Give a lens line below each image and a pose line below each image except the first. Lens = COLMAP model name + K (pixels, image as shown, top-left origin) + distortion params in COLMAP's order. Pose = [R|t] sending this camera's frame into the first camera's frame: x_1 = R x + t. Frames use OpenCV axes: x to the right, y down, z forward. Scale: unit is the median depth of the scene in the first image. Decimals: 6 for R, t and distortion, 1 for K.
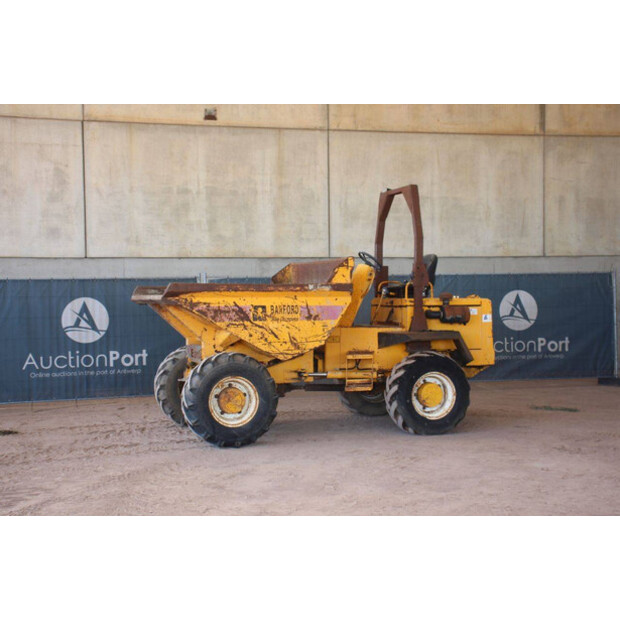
lens RADIAL K [[965.1, 0, 310.3], [0, 965.1, 313.2], [0, 0, 1]] dist [0.150122, 0.000000]
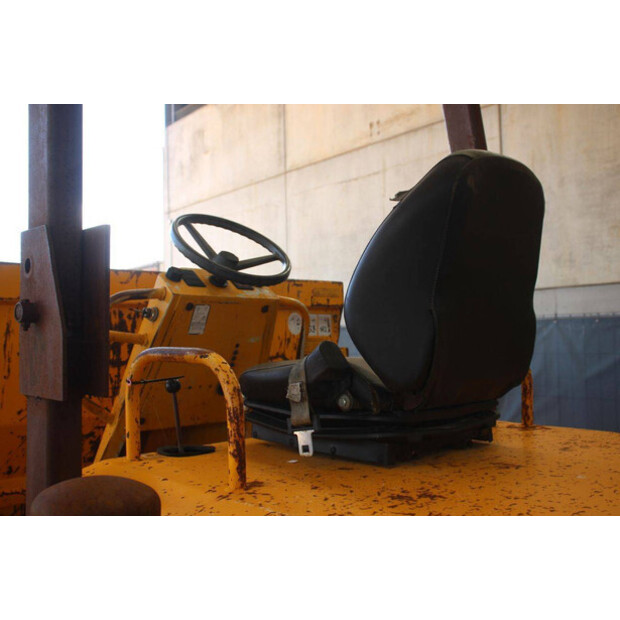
lens RADIAL K [[674.5, 0, 322.7], [0, 674.5, 294.5], [0, 0, 1]] dist [-0.013782, 0.000000]
pose [[0.434910, -0.056081, -0.898726, 0.178472], [-0.000657, 0.998039, -0.062596, -0.029769], [0.900473, 0.027814, 0.434021, 0.813794]]
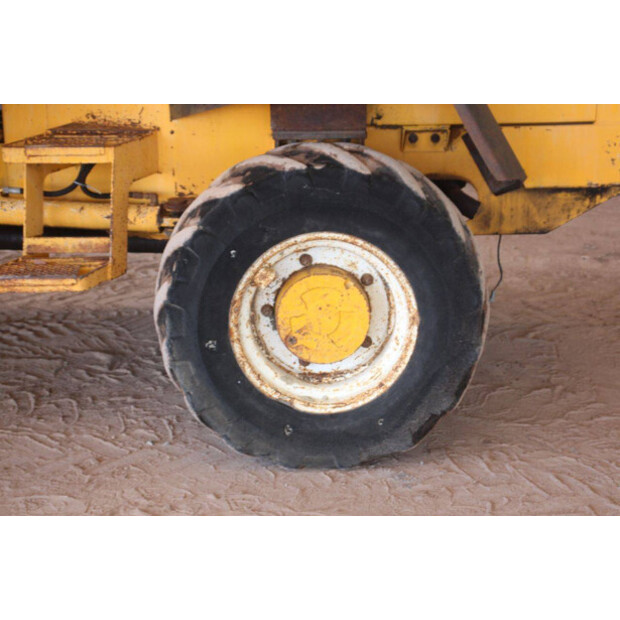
lens RADIAL K [[1474.4, 0, 306.7], [0, 1474.4, 305.2], [0, 0, 1]] dist [0.460172, 0.000000]
pose [[0.958426, 0.070288, -0.276550, 0.182485], [0.001645, 0.967809, 0.251679, -0.013678], [0.285337, -0.241671, 0.927458, 0.507479]]
